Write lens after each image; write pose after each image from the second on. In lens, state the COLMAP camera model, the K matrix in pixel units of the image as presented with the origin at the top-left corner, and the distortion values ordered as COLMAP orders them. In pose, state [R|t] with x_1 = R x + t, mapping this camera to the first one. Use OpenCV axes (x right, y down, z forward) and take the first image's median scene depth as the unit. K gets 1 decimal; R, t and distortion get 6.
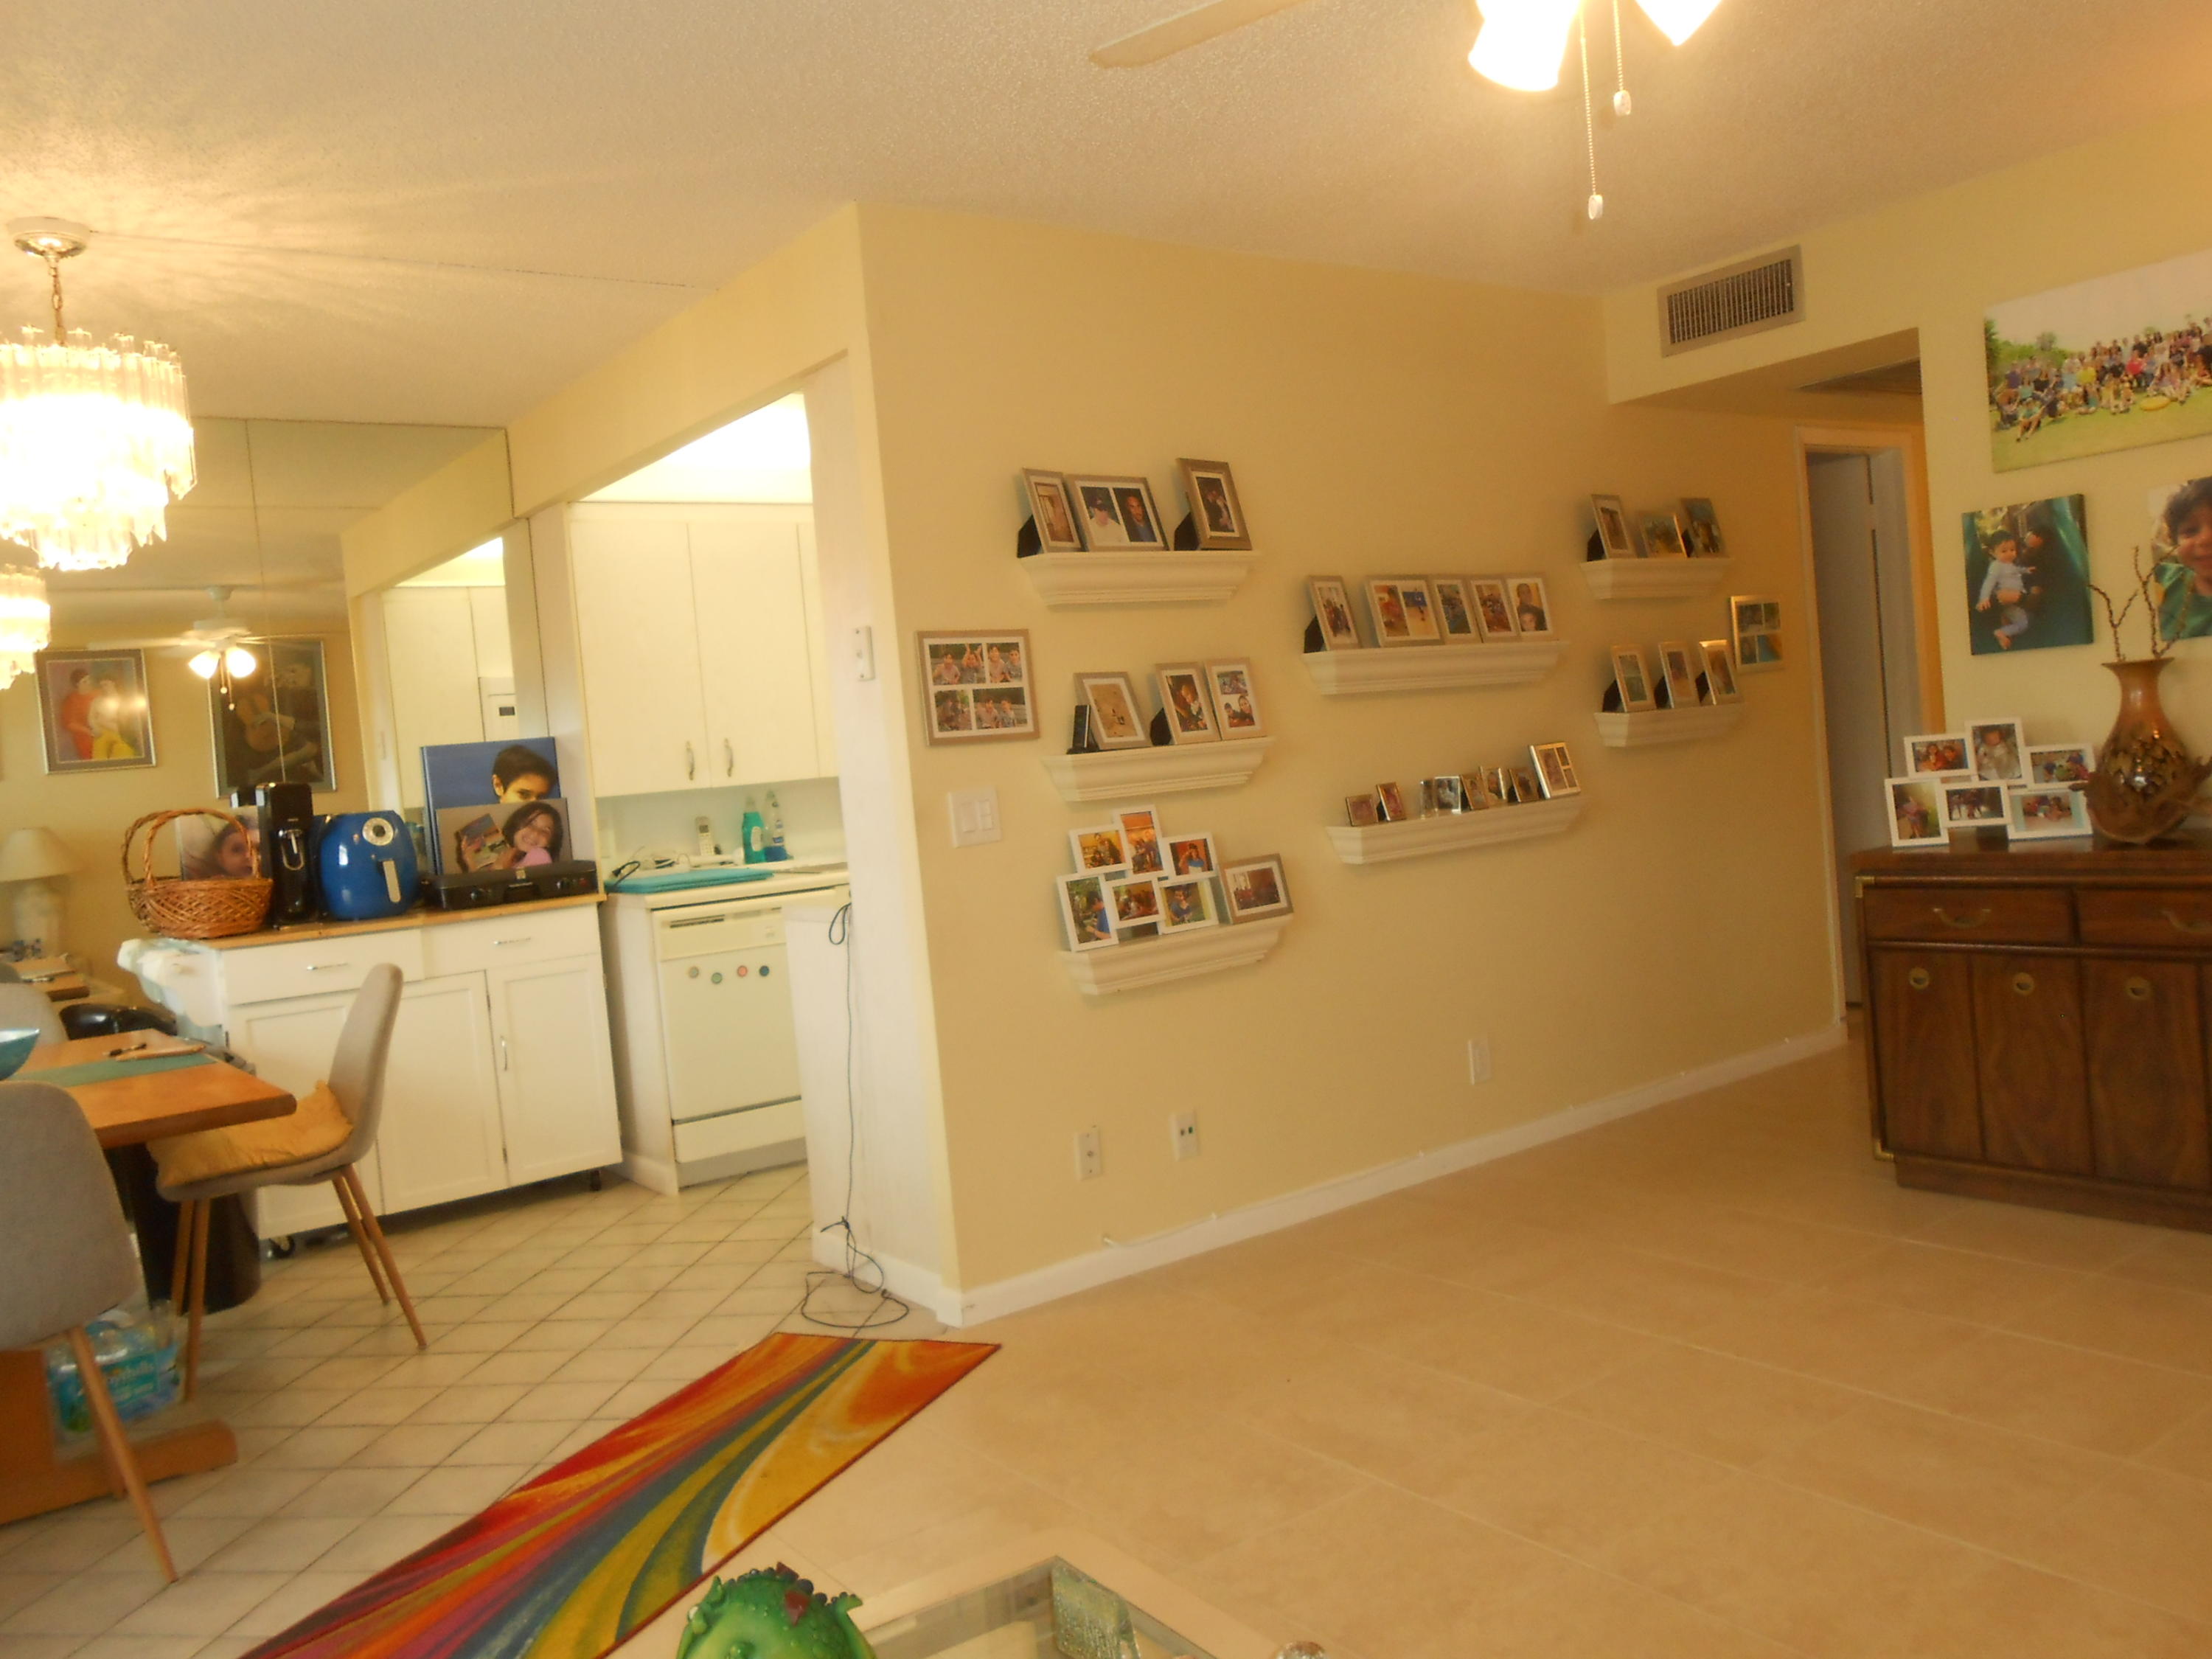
lens RADIAL K [[1699.1, 0, 1097.3], [0, 1699.1, 830.5], [0, 0, 1]] dist [-0.043728, 0.045296]
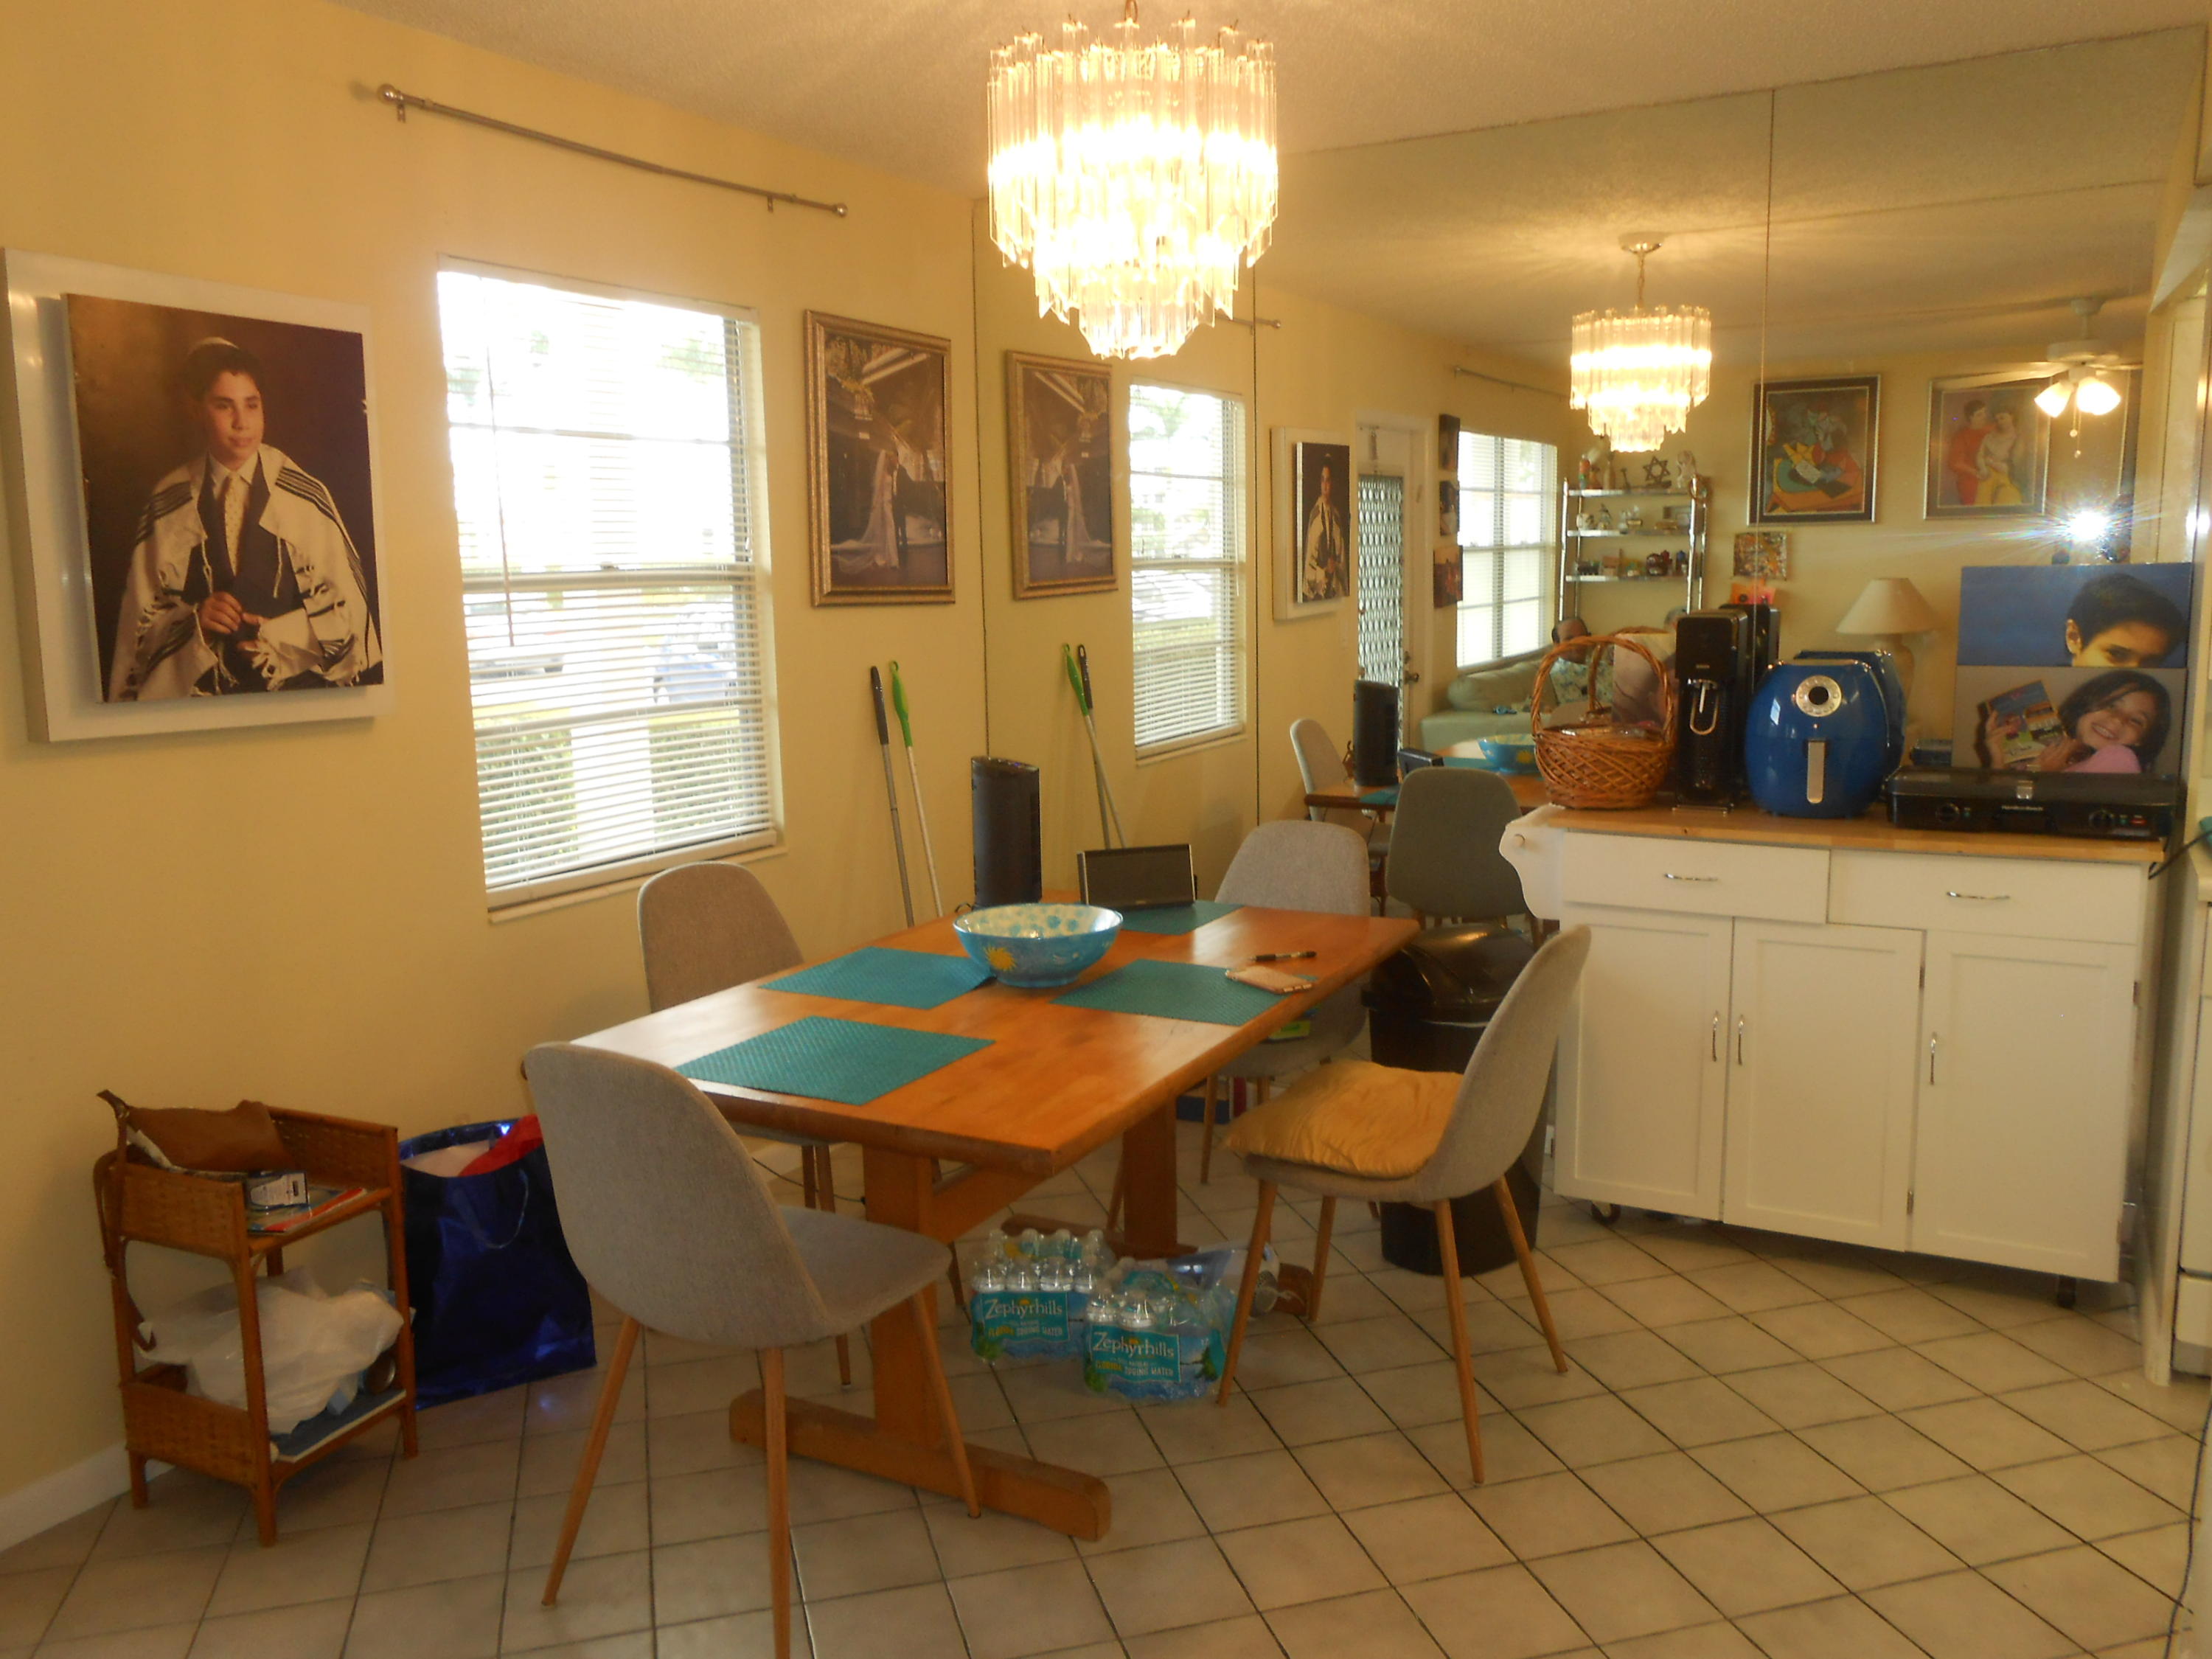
lens RADIAL K [[1699.1, 0, 1110.3], [0, 1699.1, 806.5], [0, 0, 1]] dist [-0.043728, 0.045296]
pose [[0.410933, 0.204322, -0.888474, 0.070793], [-0.058072, 0.978449, 0.198155, -0.069145], [0.909814, -0.029833, 0.413942, 0.413612]]
